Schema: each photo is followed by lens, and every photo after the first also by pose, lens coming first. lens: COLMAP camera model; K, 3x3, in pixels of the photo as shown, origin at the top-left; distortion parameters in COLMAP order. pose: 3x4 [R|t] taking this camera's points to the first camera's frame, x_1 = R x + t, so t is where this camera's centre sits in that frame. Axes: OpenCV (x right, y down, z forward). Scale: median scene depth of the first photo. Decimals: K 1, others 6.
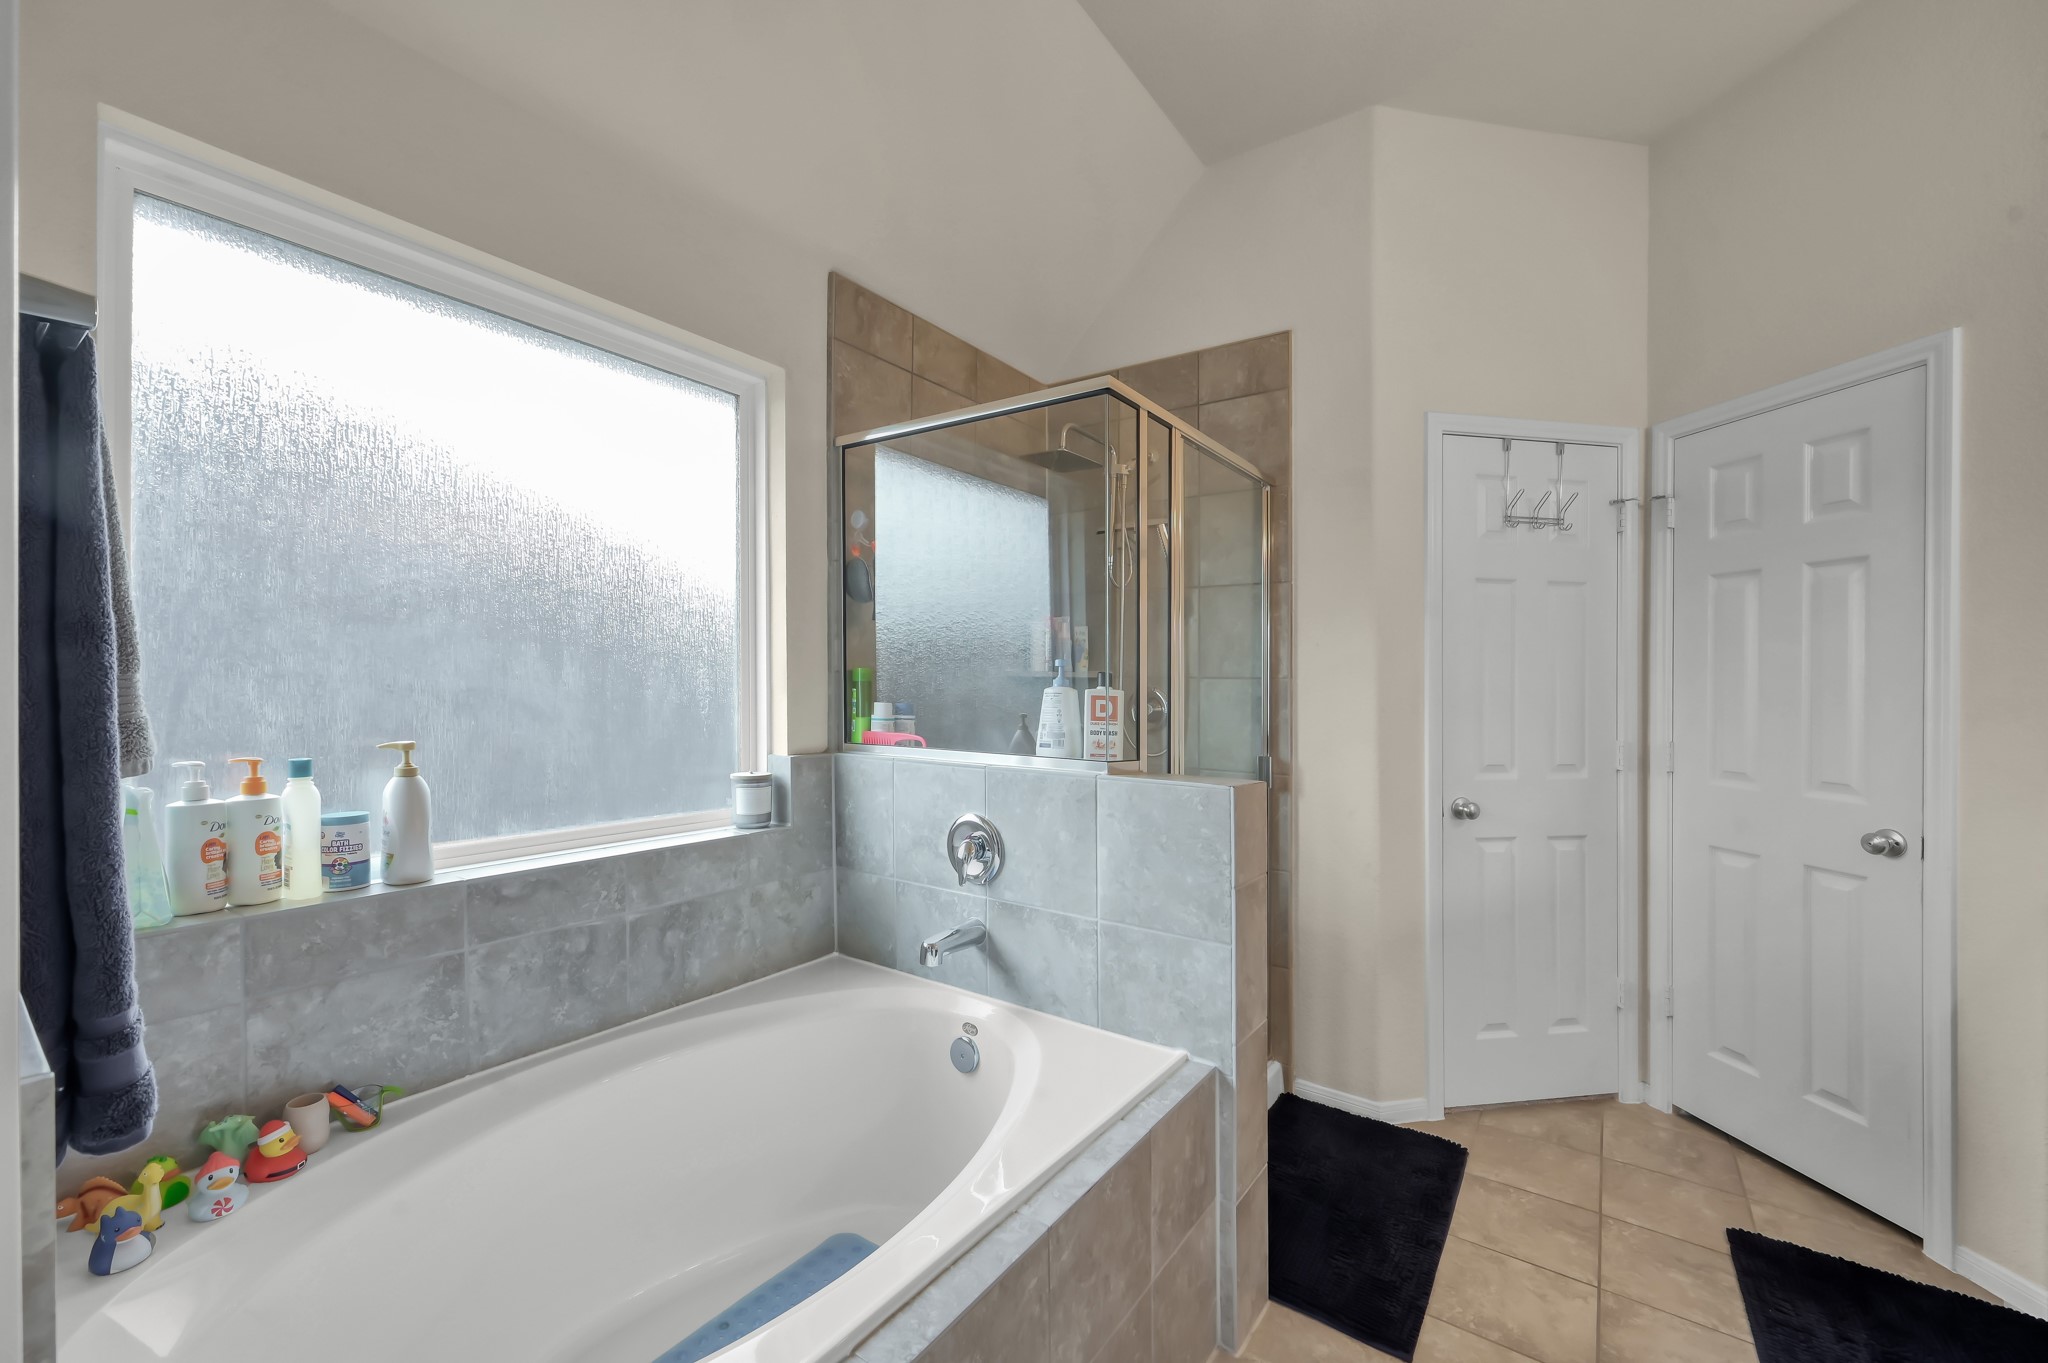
lens RADIAL K [[830.3, 0, 1022.2], [0, 830.3, 686.2], [0, 0, 1]] dist [-0.002645, 0.002330]
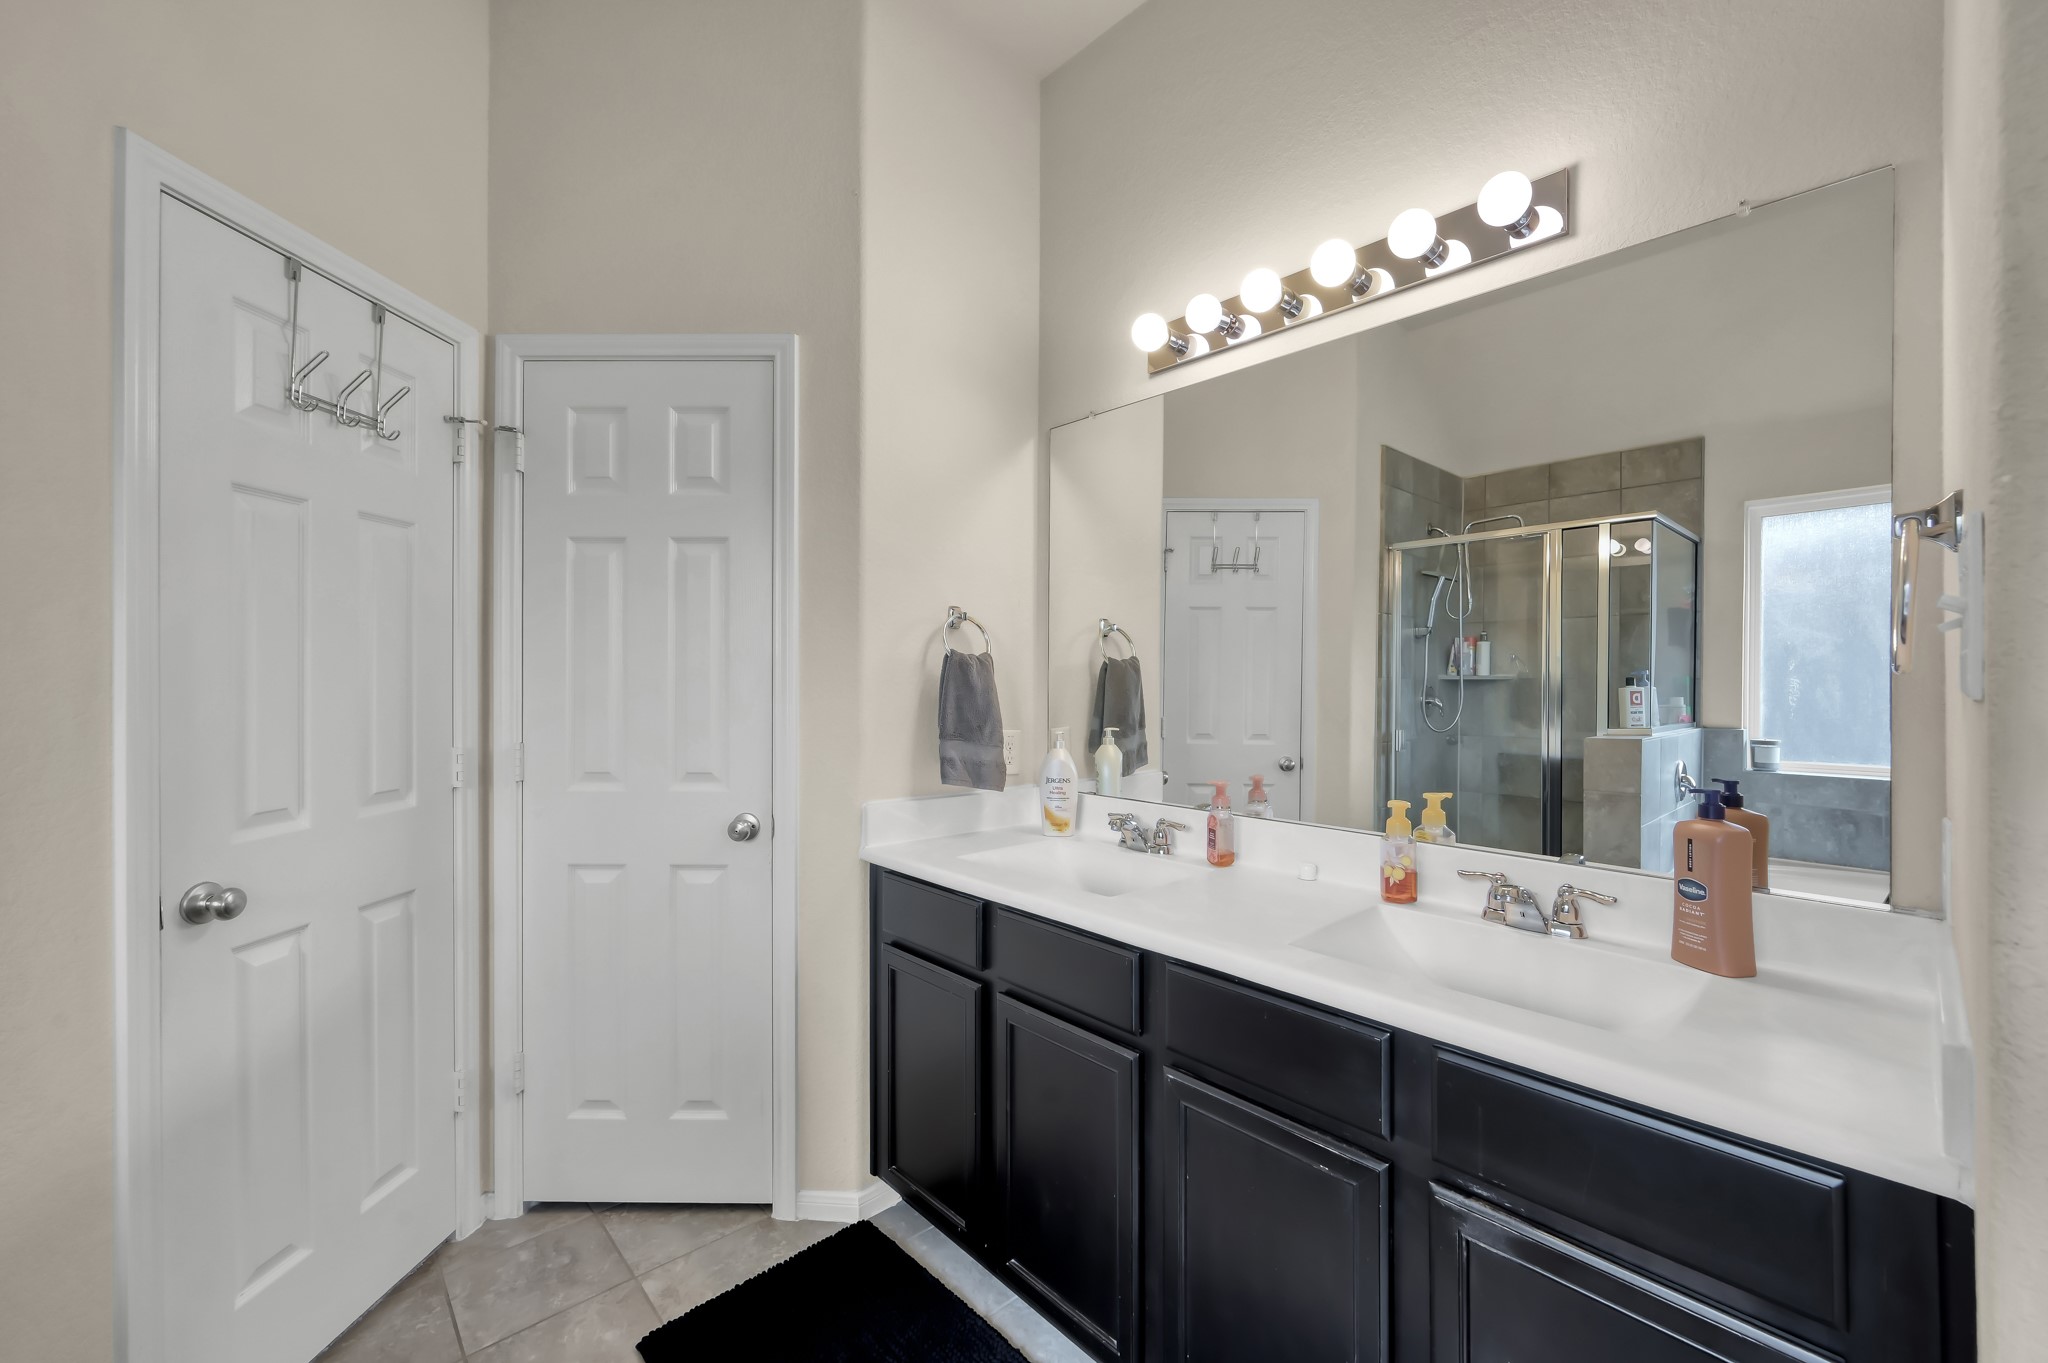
lens RADIAL K [[830.3, 0, 1051.7], [0, 830.3, 657.4], [0, 0, 1]] dist [-0.002645, 0.002330]
pose [[0.189510, 0.002333, 0.981876, 0.103430], [0.006354, 0.999973, -0.003603, -0.007581], [-0.981858, 0.006922, 0.189490, 0.355767]]
